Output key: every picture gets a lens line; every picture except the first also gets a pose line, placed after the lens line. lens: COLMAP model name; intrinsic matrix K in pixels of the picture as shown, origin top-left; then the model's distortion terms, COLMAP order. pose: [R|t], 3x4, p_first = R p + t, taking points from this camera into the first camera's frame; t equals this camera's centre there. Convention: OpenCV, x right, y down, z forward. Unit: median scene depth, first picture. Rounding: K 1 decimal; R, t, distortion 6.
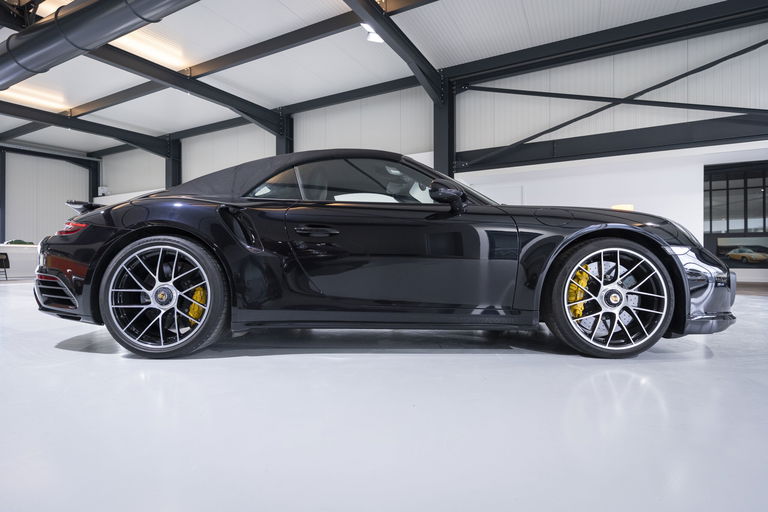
lens RADIAL K [[383.6, 0, 384.0], [0, 383.6, 256.0], [0, 0, 1]] dist [0.002026, 0.000195]
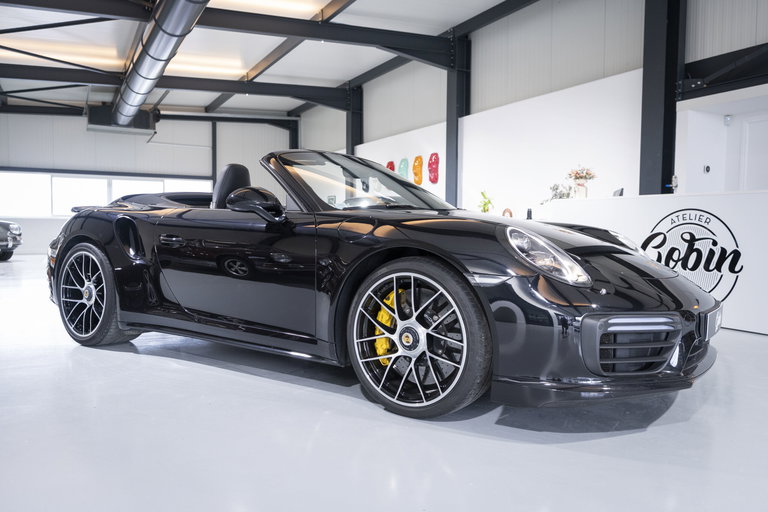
lens RADIAL K [[590.2, 0, 384.0], [0, 590.2, 256.0], [0, 0, 1]] dist [0.003263, -0.001553]
pose [[0.824727, 0.034616, -0.564471, 1.206471], [-0.003308, 0.998403, 0.056393, -0.117734], [0.565521, -0.044641, 0.823525, 0.020685]]
